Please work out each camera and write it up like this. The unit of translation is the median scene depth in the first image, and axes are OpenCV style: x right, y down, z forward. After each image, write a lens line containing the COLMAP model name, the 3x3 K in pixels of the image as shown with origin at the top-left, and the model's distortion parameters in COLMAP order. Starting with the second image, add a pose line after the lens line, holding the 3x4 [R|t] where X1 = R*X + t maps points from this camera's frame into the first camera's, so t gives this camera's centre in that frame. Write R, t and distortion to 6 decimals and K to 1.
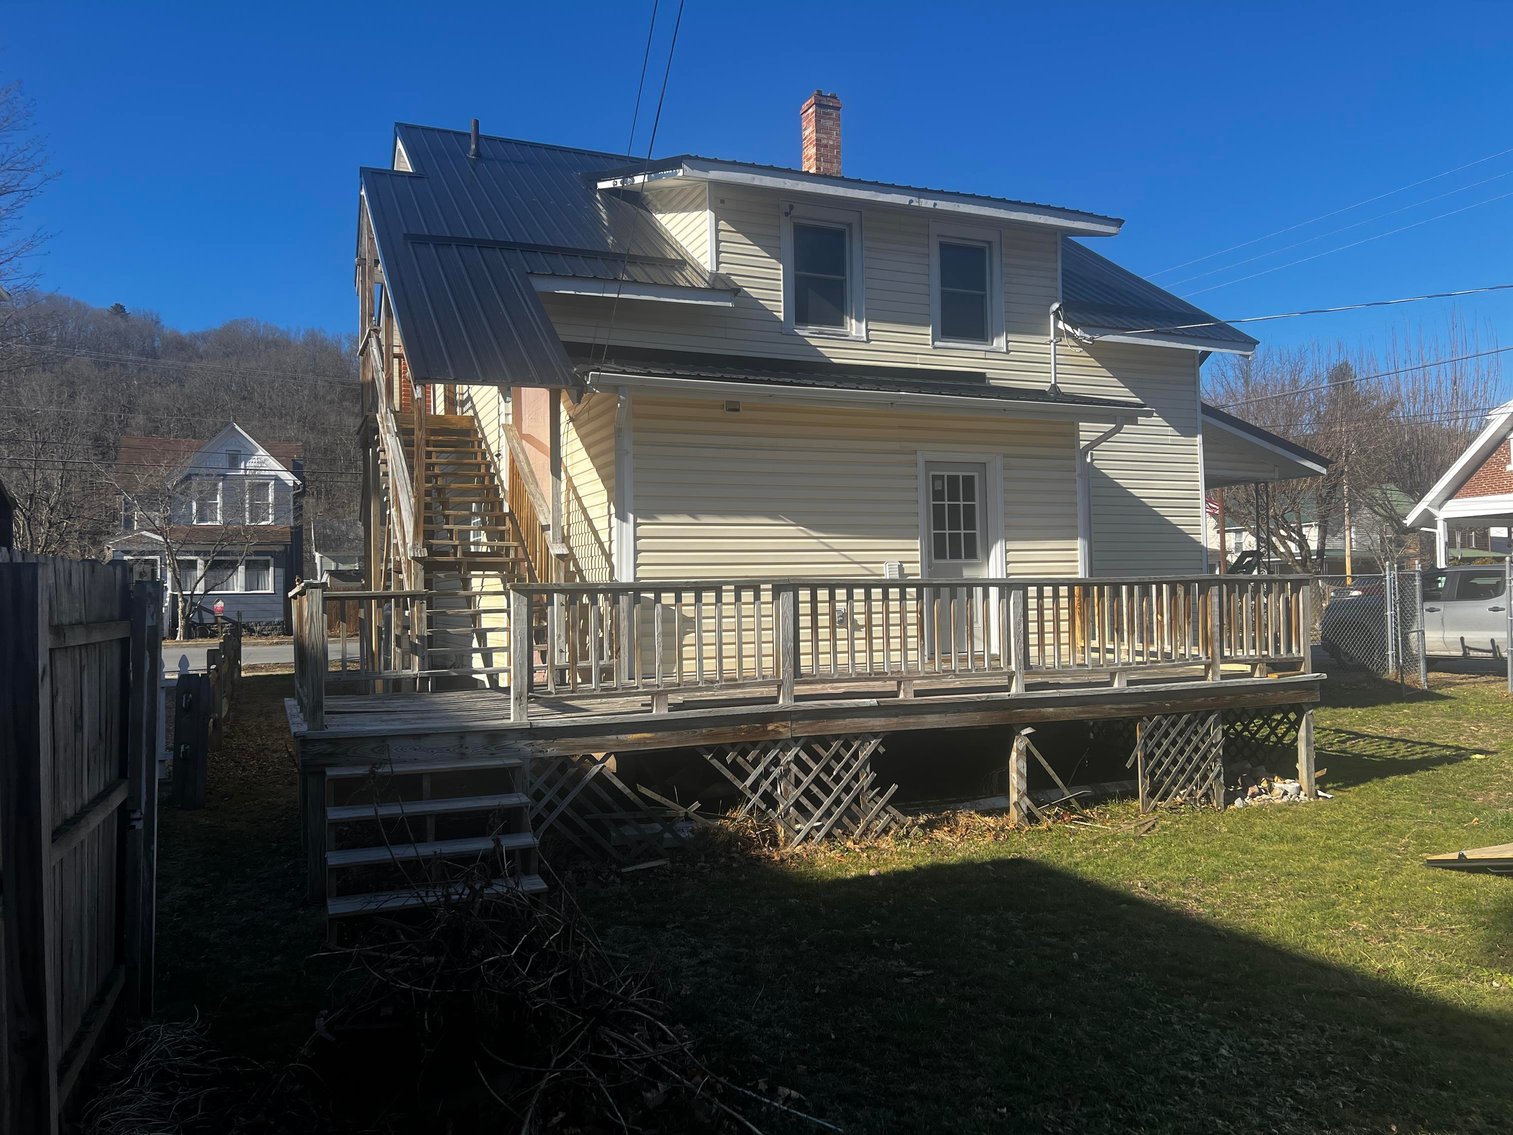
lens RADIAL K [[1126.9, 0, 758.4], [0, 1126.9, 586.9], [0, 0, 1]] dist [0.046543, -0.045788]
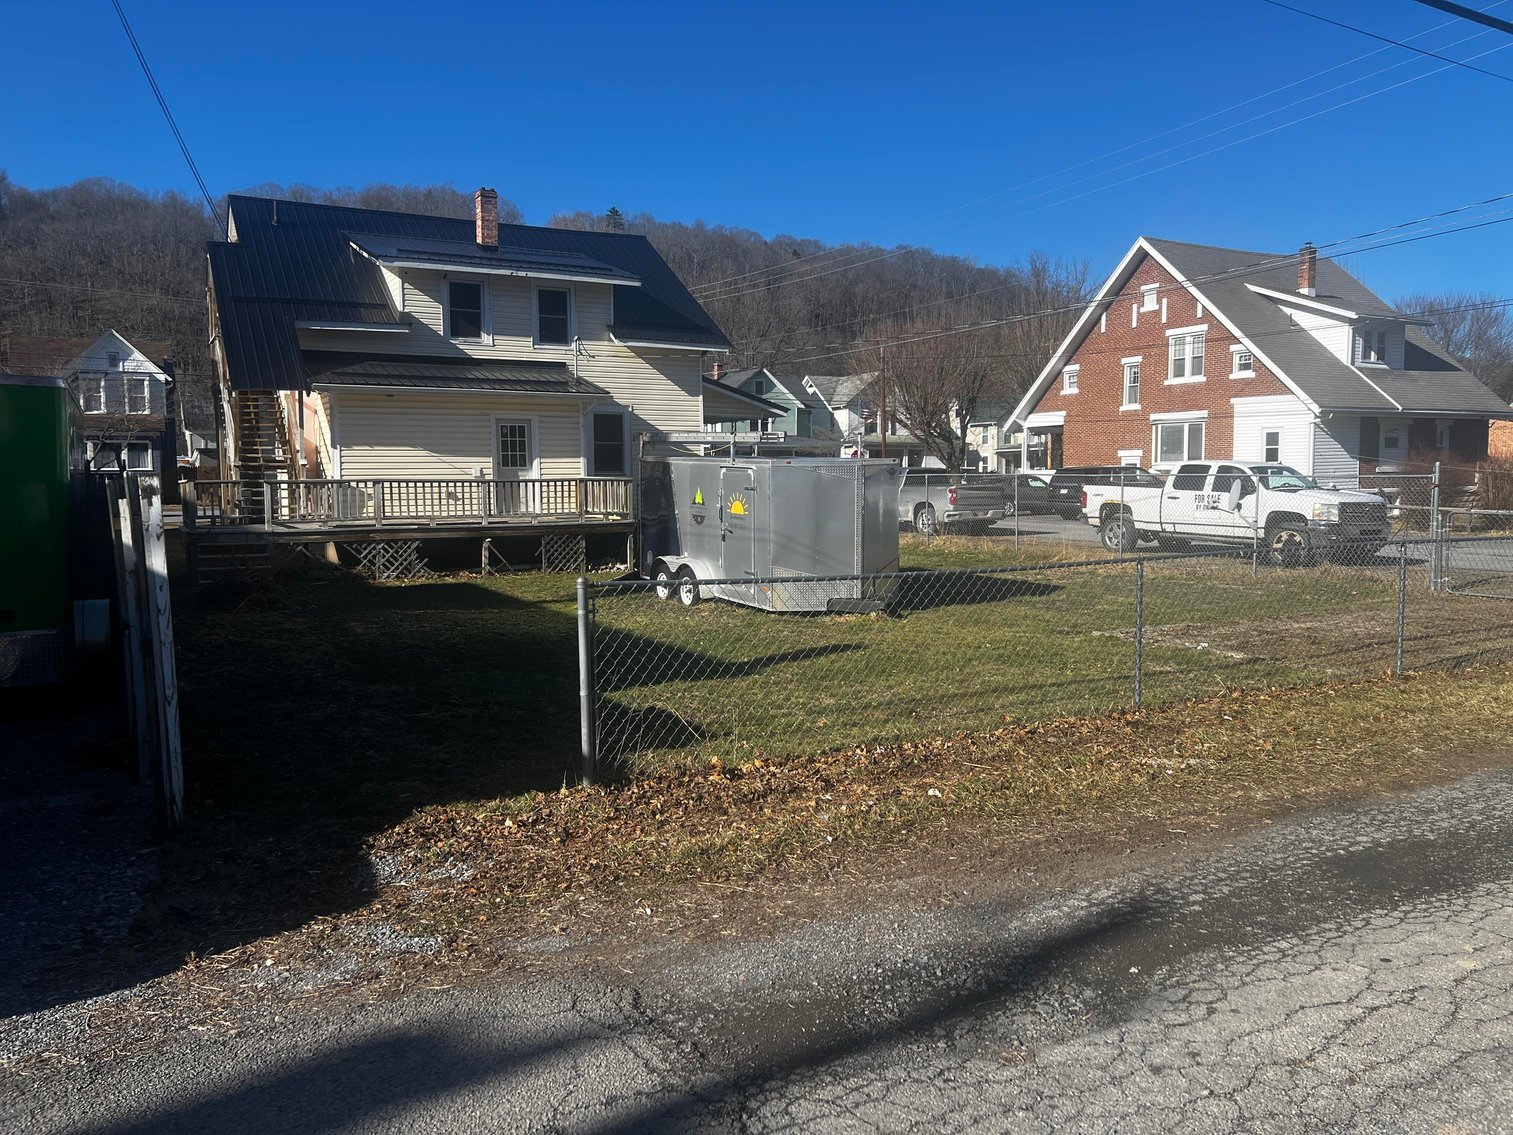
lens RADIAL K [[1126.9, 0, 758.4], [0, 1126.9, 586.9], [0, 0, 1]] dist [0.046543, -0.045788]
pose [[0.995789, 0.001546, 0.091659, 0.424895], [-0.011416, 0.994165, 0.107262, -0.032375], [-0.090958, -0.107857, 0.989997, -1.096190]]
